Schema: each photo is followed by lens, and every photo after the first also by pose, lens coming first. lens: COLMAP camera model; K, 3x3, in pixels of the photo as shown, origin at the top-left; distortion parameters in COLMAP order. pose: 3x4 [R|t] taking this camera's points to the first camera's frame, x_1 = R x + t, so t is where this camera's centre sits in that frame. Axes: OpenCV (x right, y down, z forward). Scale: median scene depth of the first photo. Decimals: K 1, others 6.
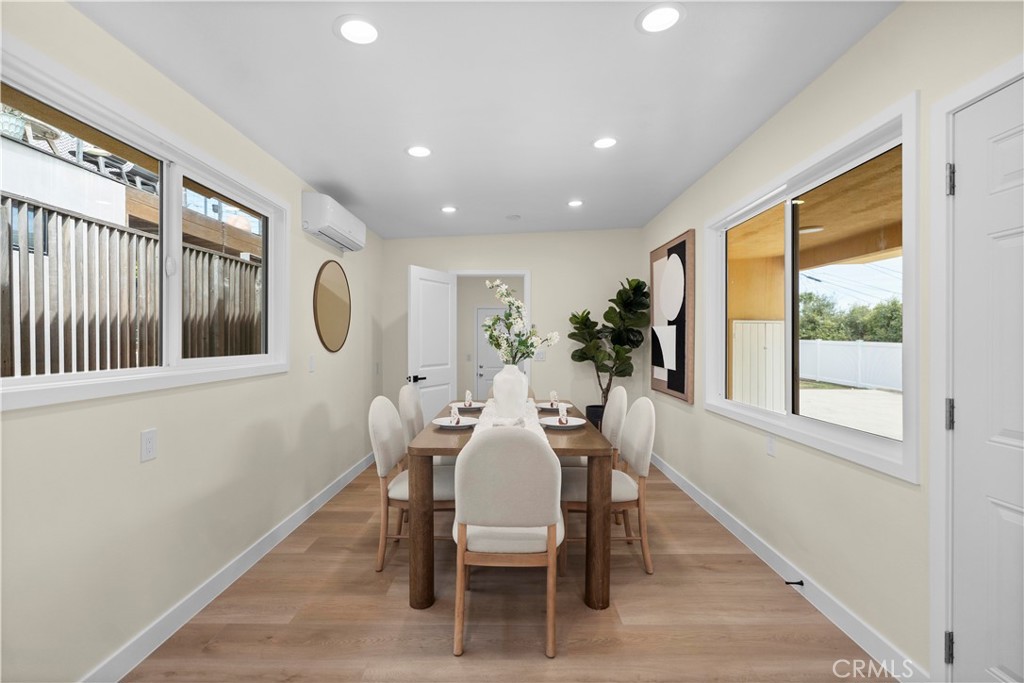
lens RADIAL K [[459.2, 0, 512.0], [0, 459.2, 341.5], [0, 0, 1]] dist [0.001624, -0.000275]
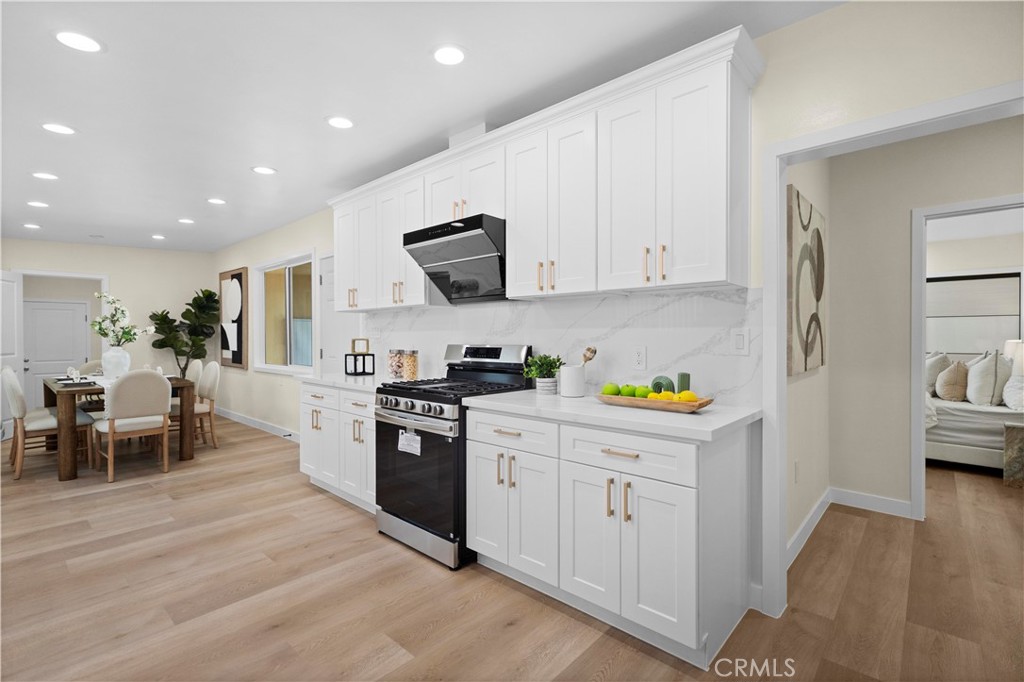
lens RADIAL K [[459.2, 0, 512.0], [0, 459.2, 341.0], [0, 0, 1]] dist [0.001624, -0.000275]
pose [[0.665053, -0.010779, 0.746718, -0.184843], [0.005131, 0.999938, 0.009864, 0.014782], [-0.746778, -0.002729, 0.665068, -0.711873]]
